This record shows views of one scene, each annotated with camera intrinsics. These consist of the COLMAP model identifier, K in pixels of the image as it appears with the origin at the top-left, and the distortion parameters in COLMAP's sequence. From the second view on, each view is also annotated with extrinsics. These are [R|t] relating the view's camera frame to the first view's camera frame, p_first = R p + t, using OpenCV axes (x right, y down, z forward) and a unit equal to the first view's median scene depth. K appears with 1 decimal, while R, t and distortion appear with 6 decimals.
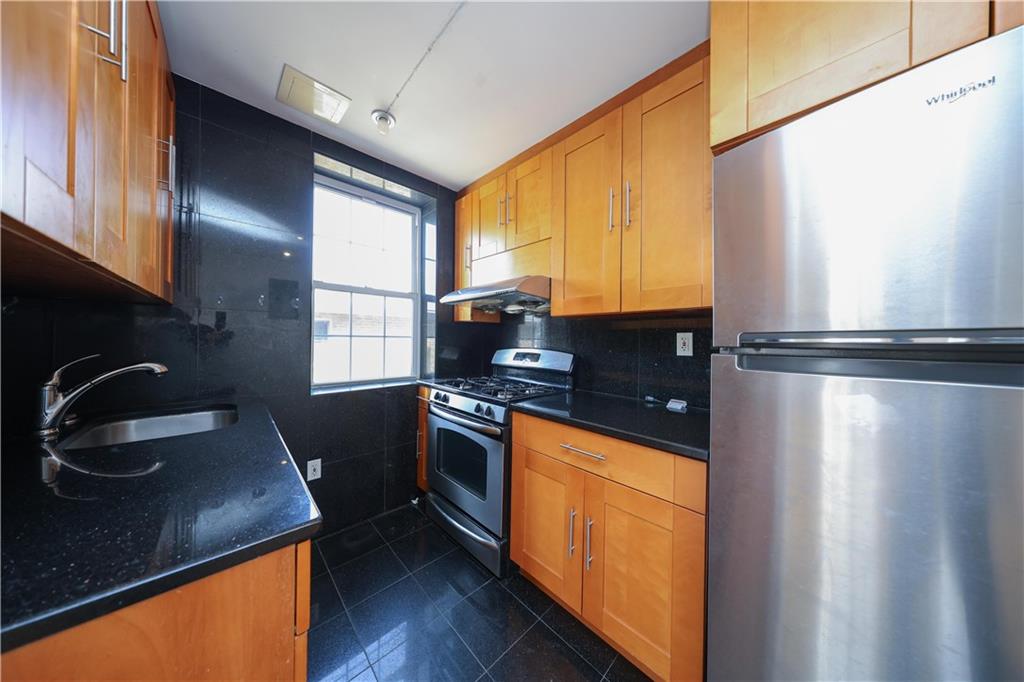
lens RADIAL K [[294.5, 0, 505.8], [0, 294.5, 338.8], [0, 0, 1]] dist [0.003354, -0.000302]
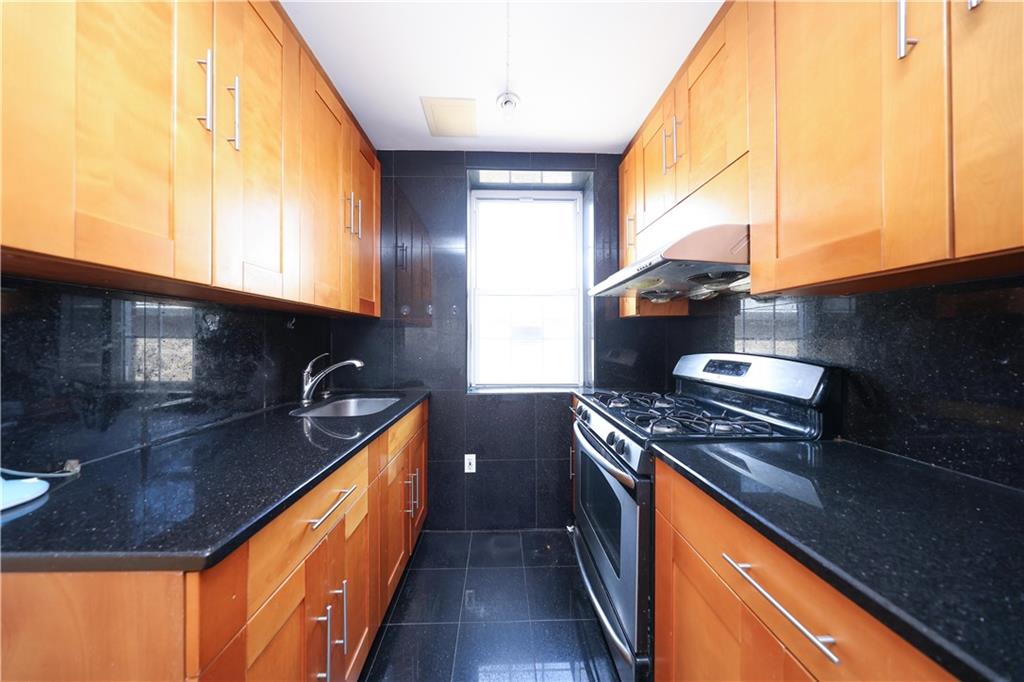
lens RADIAL K [[294.5, 0, 516.2], [0, 294.5, 338.9], [0, 0, 1]] dist [0.003354, -0.000302]
pose [[0.742489, -0.016703, -0.669650, 0.189081], [0.010991, 0.999858, -0.012753, 0.005942], [0.669768, 0.002109, 0.742567, 0.299453]]
